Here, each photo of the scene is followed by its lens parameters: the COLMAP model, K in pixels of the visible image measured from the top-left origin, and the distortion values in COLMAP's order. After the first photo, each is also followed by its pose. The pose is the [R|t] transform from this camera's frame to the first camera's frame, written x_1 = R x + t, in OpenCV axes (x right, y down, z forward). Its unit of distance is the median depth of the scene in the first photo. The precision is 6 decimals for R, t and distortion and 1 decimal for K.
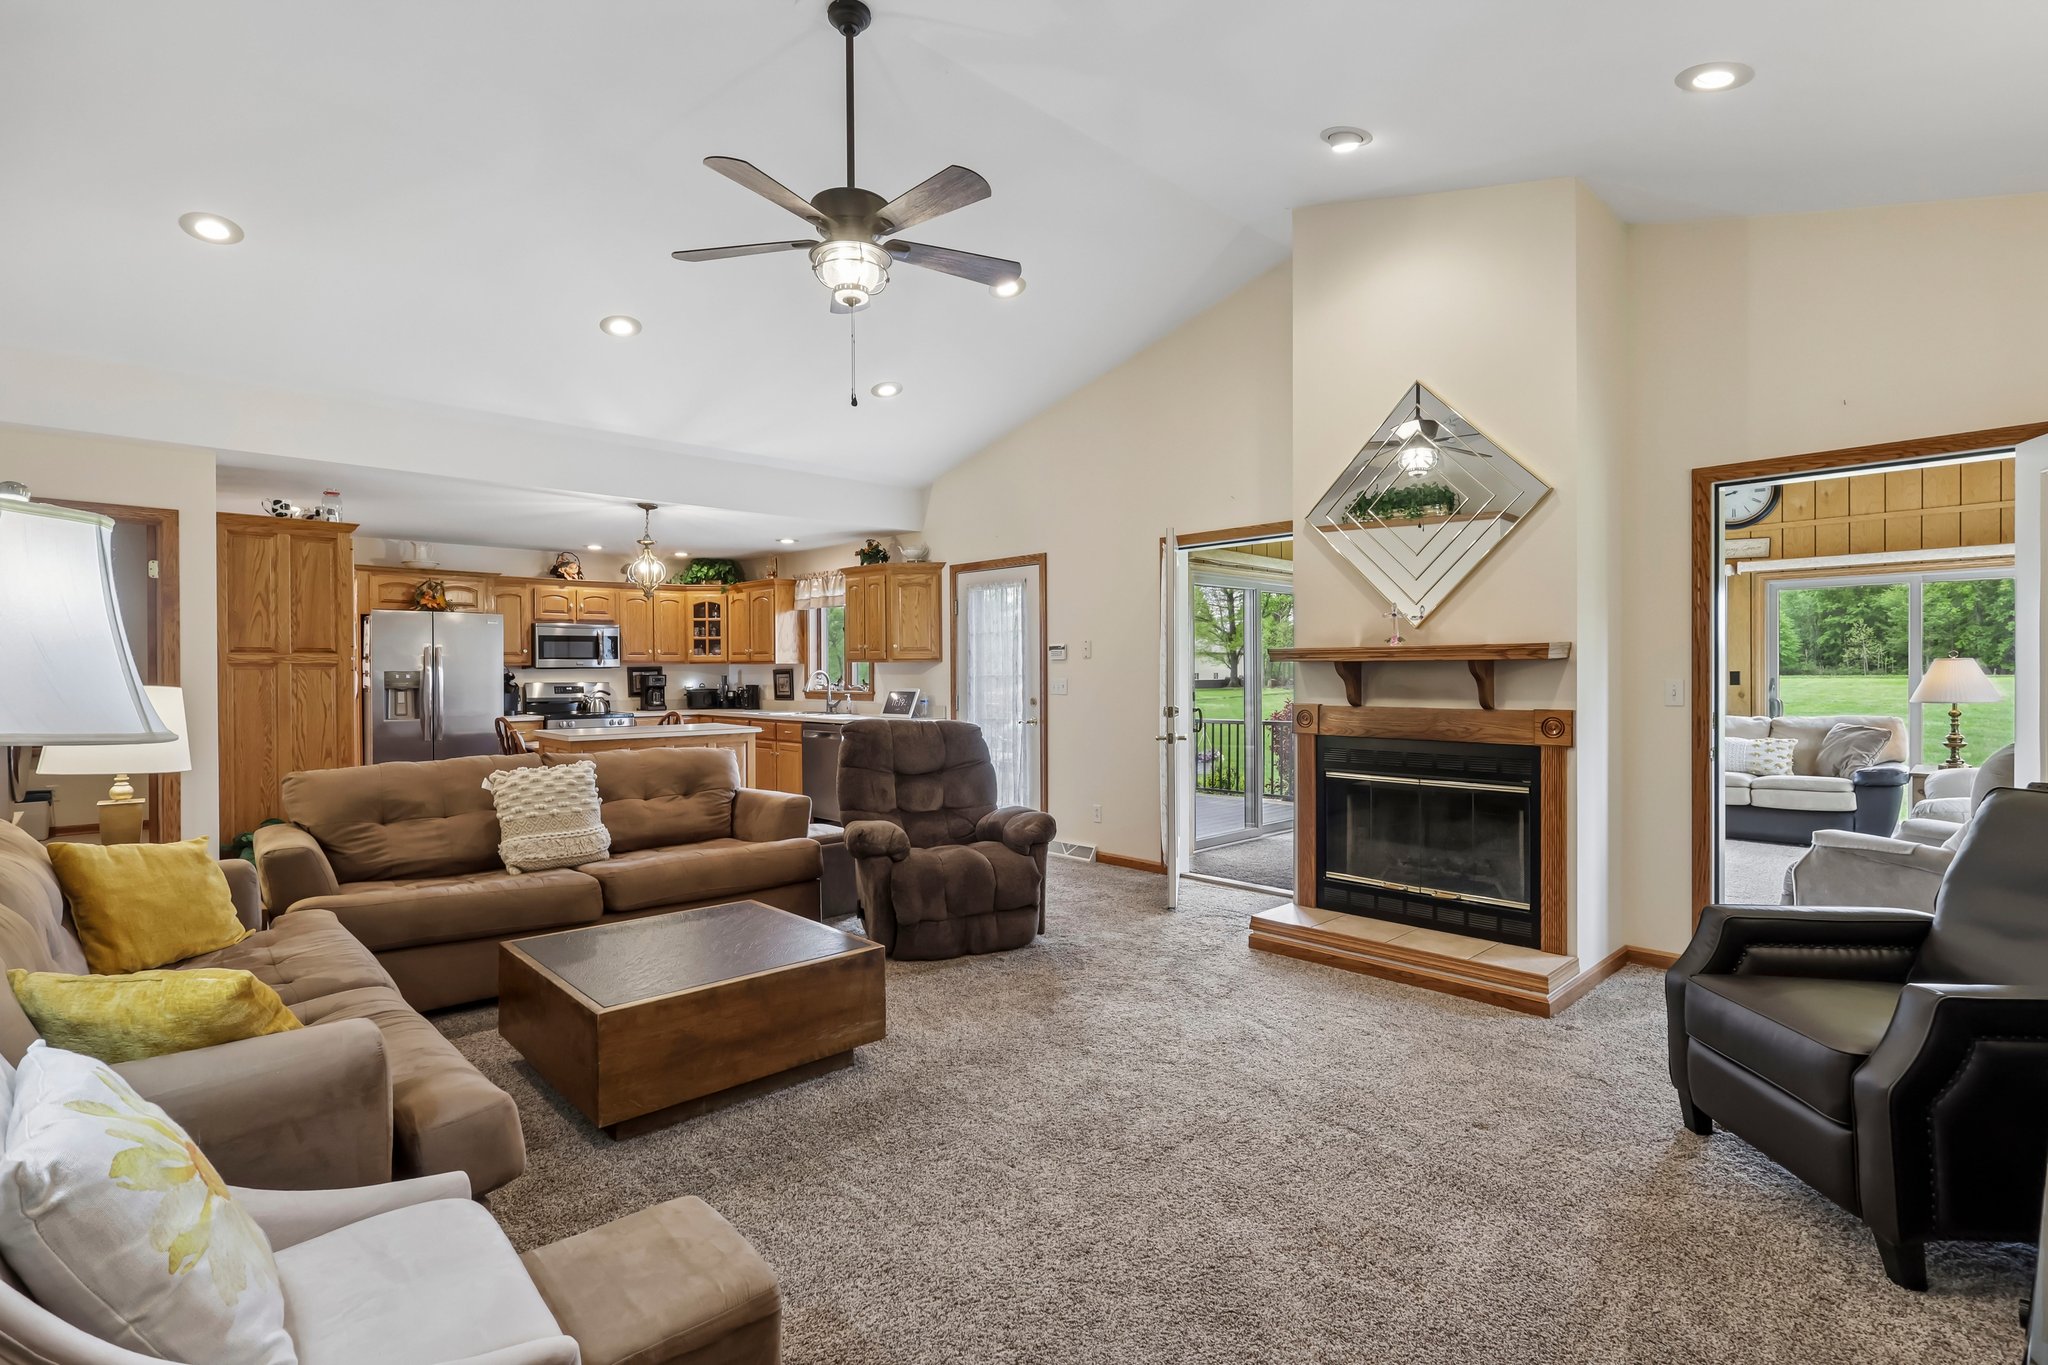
lens RADIAL K [[966.3, 0, 1014.7], [0, 966.3, 681.0], [0, 0, 1]] dist [0.000613, 0.000920]
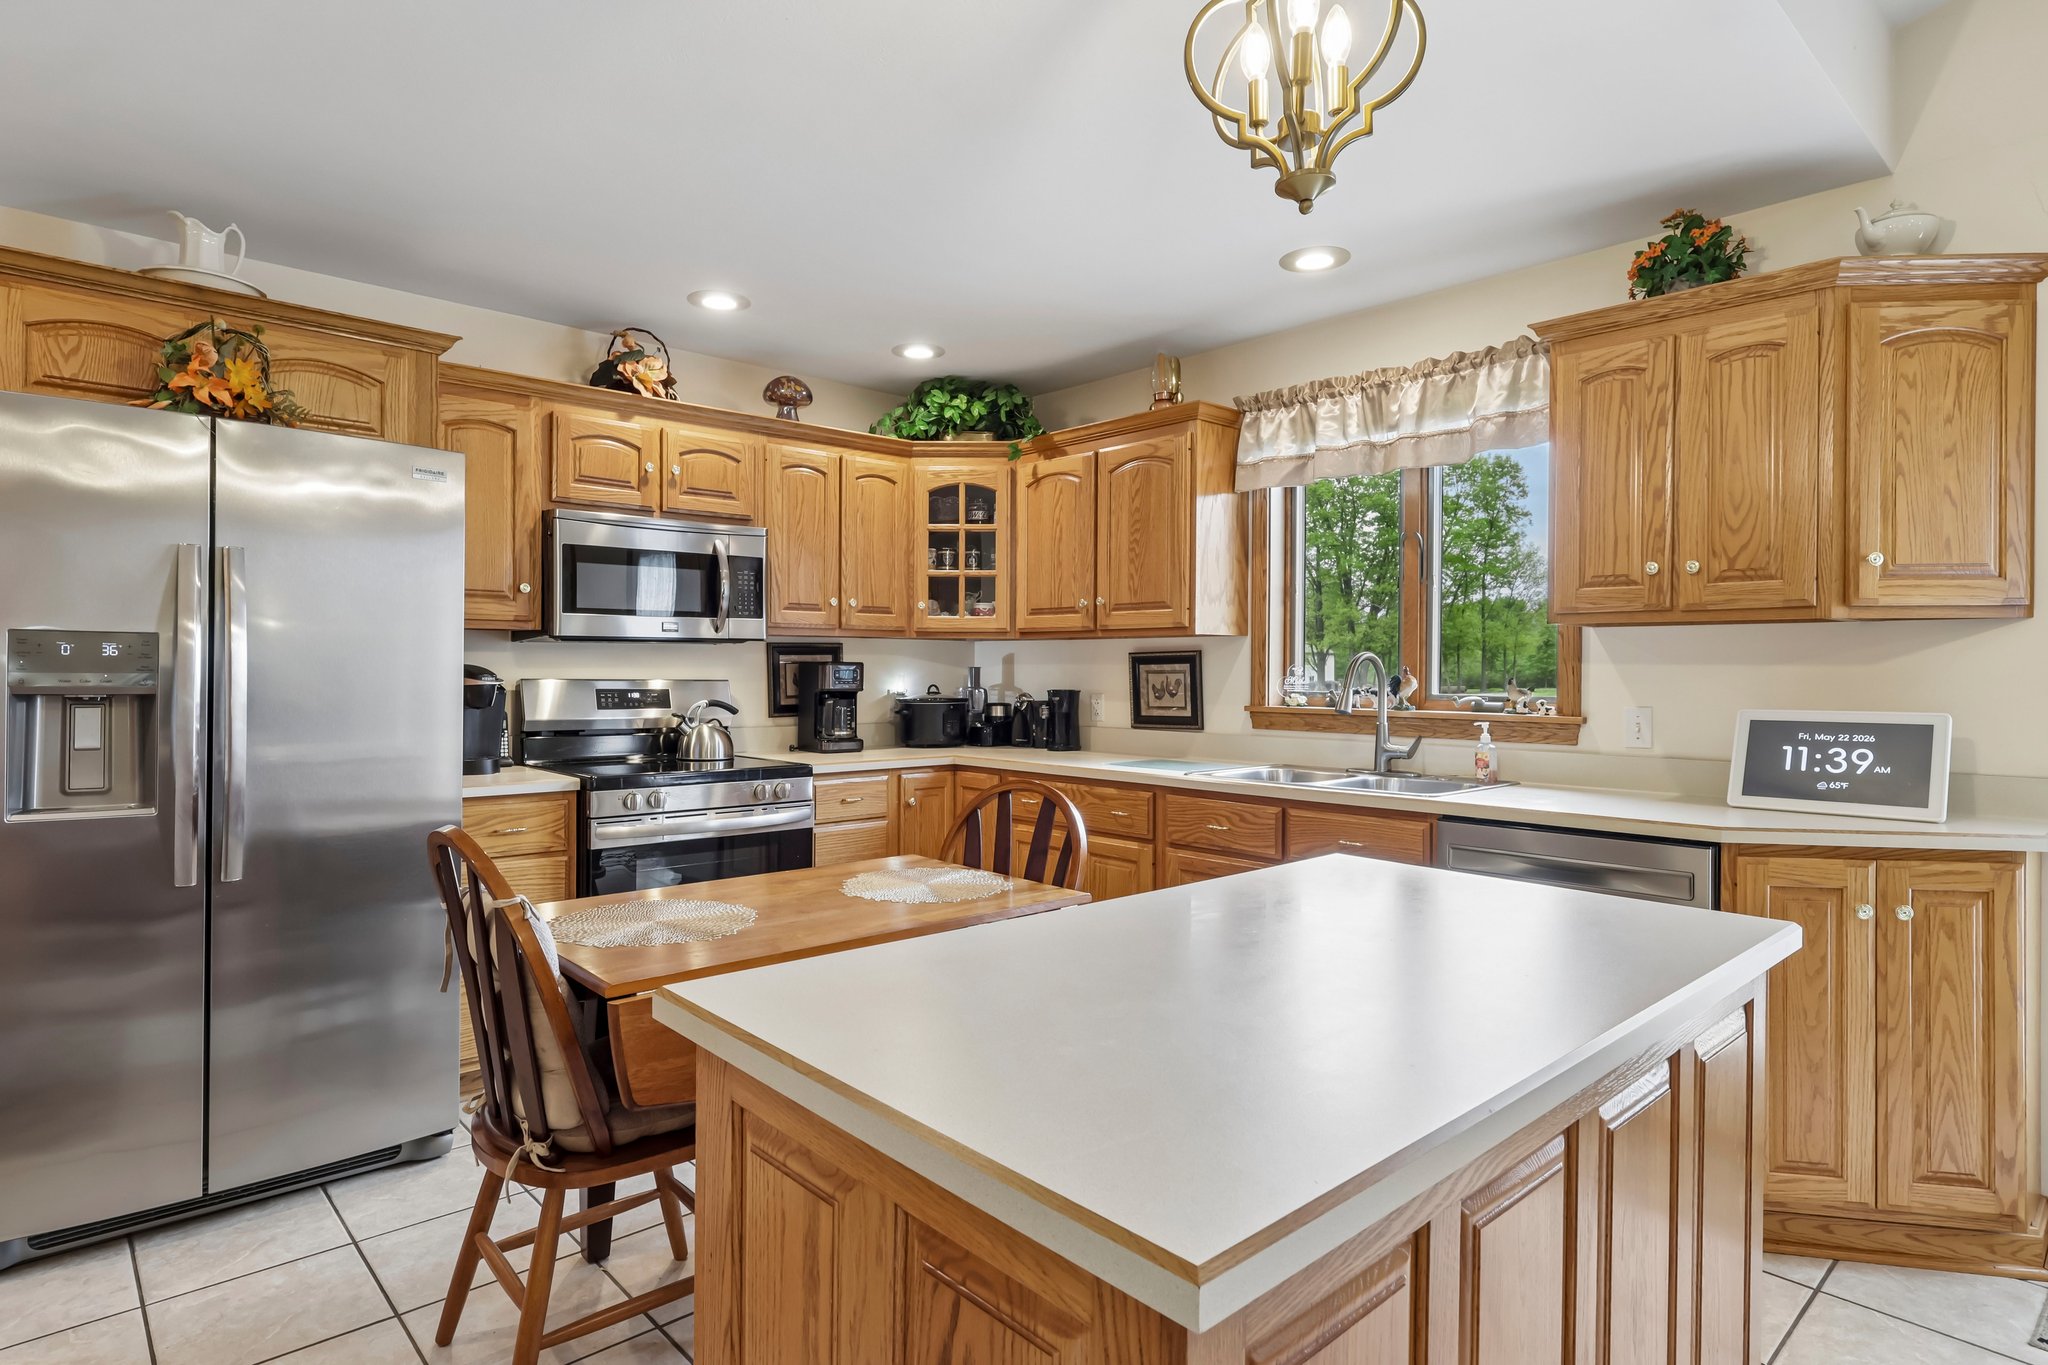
lens RADIAL K [[1093.2, 0, 1015.9], [0, 1093.2, 676.6], [0, 0, 1]] dist [0.002408, 0.000297]
pose [[0.999866, 0.010052, -0.012918, -0.515100], [-0.010149, 0.999920, -0.007483, 0.003607], [0.012842, 0.007613, 0.999889, 0.966726]]
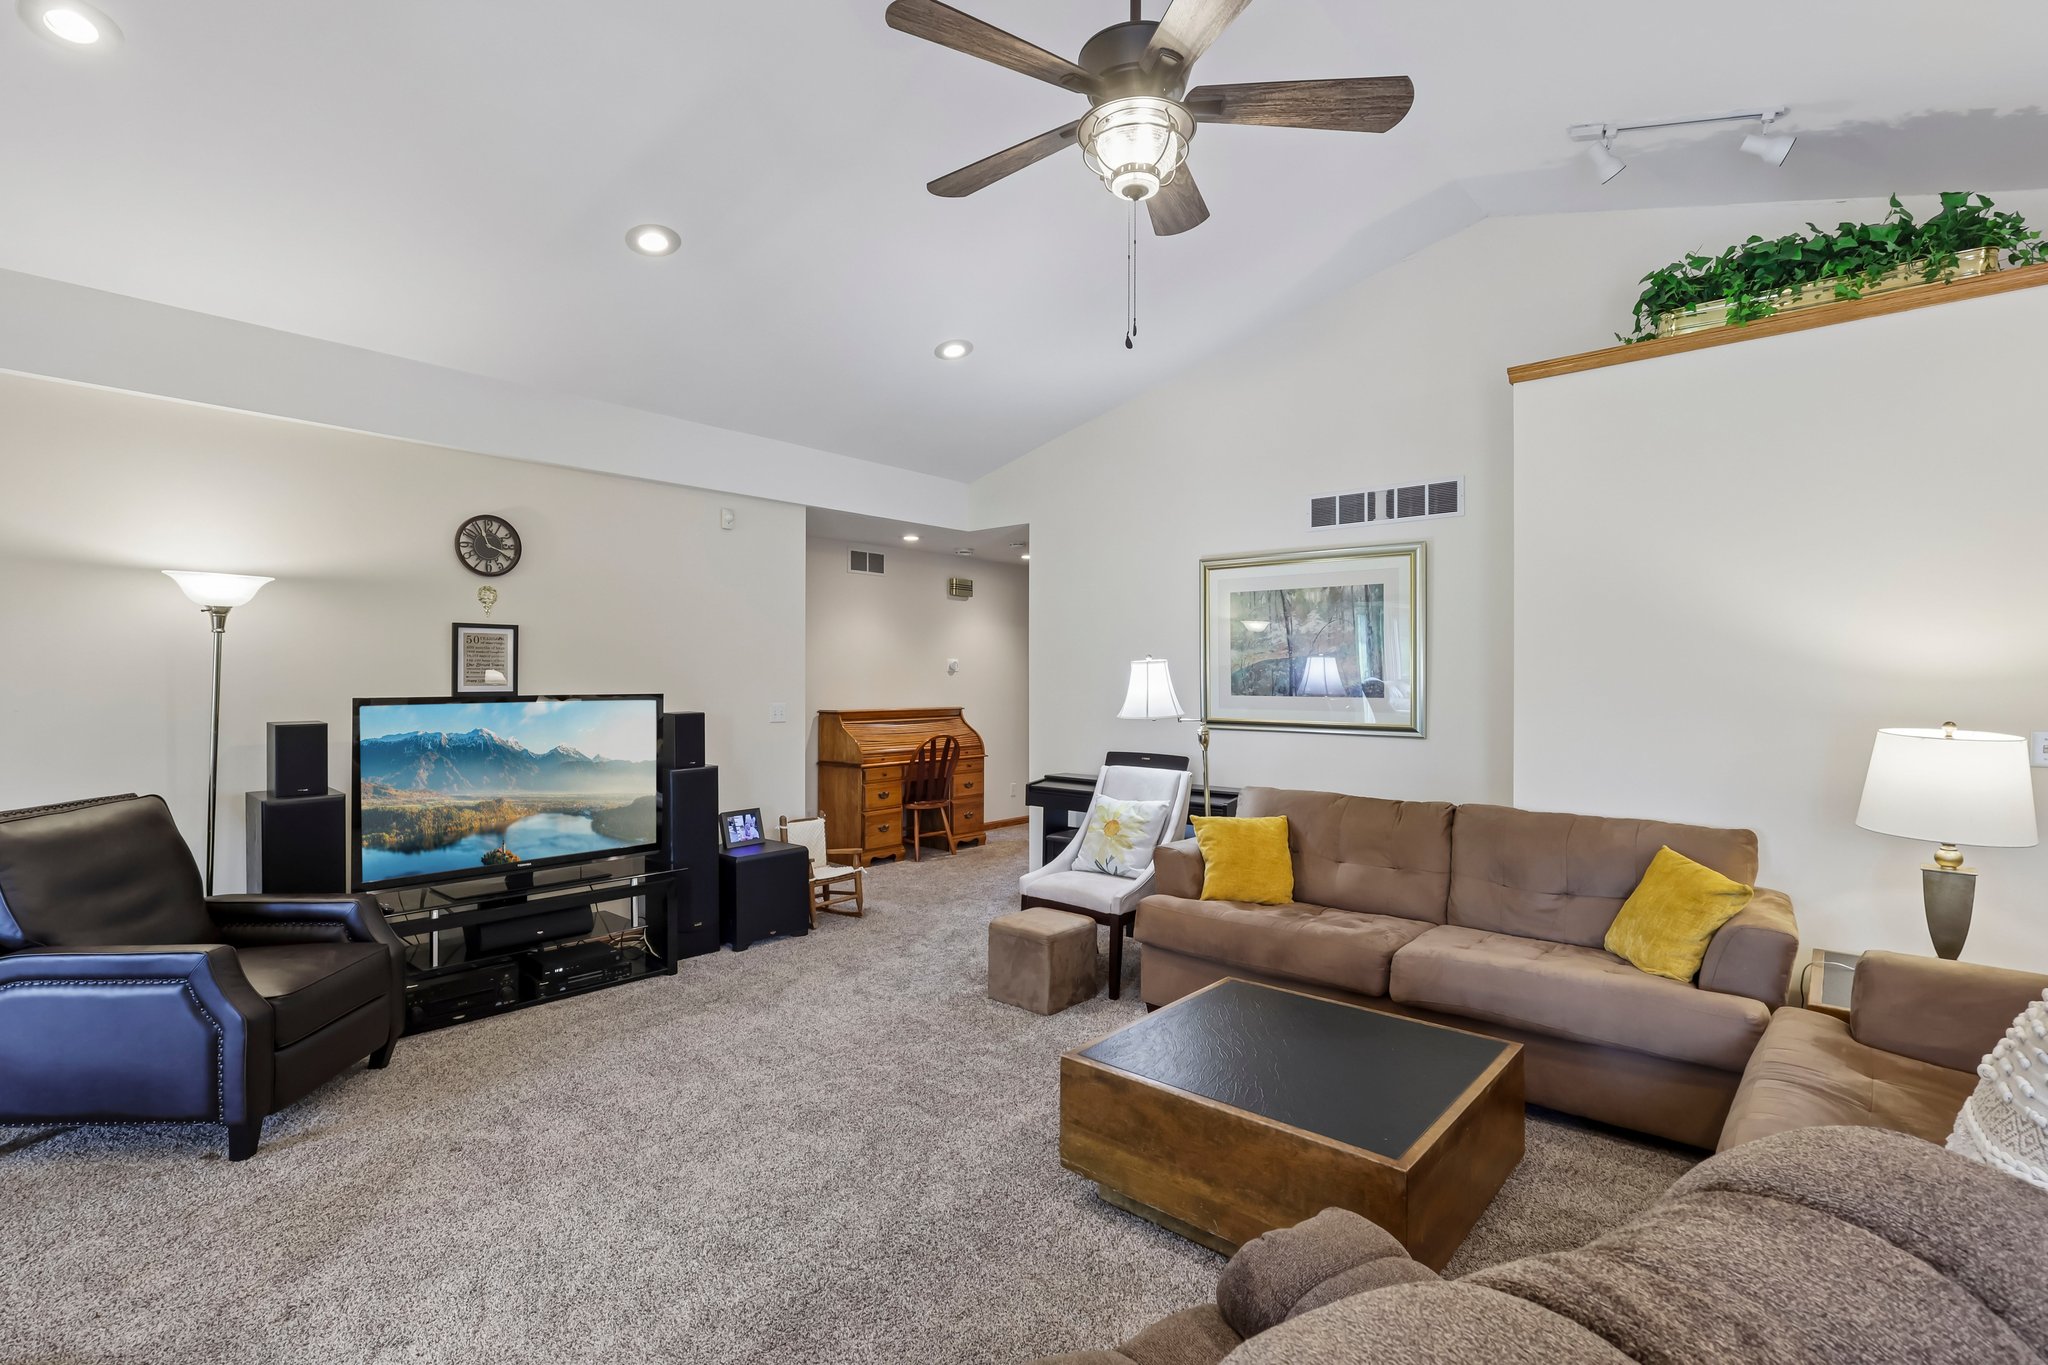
lens RADIAL K [[969.4, 0, 1013.4], [0, 969.4, 679.1], [0, 0, 1]] dist [0.000830, 0.000300]
pose [[-0.993995, 0.000109, -0.109424, -0.003786], [-0.000941, 0.999954, 0.009541, -0.030881], [0.109420, 0.009587, -0.993949, 1.048852]]
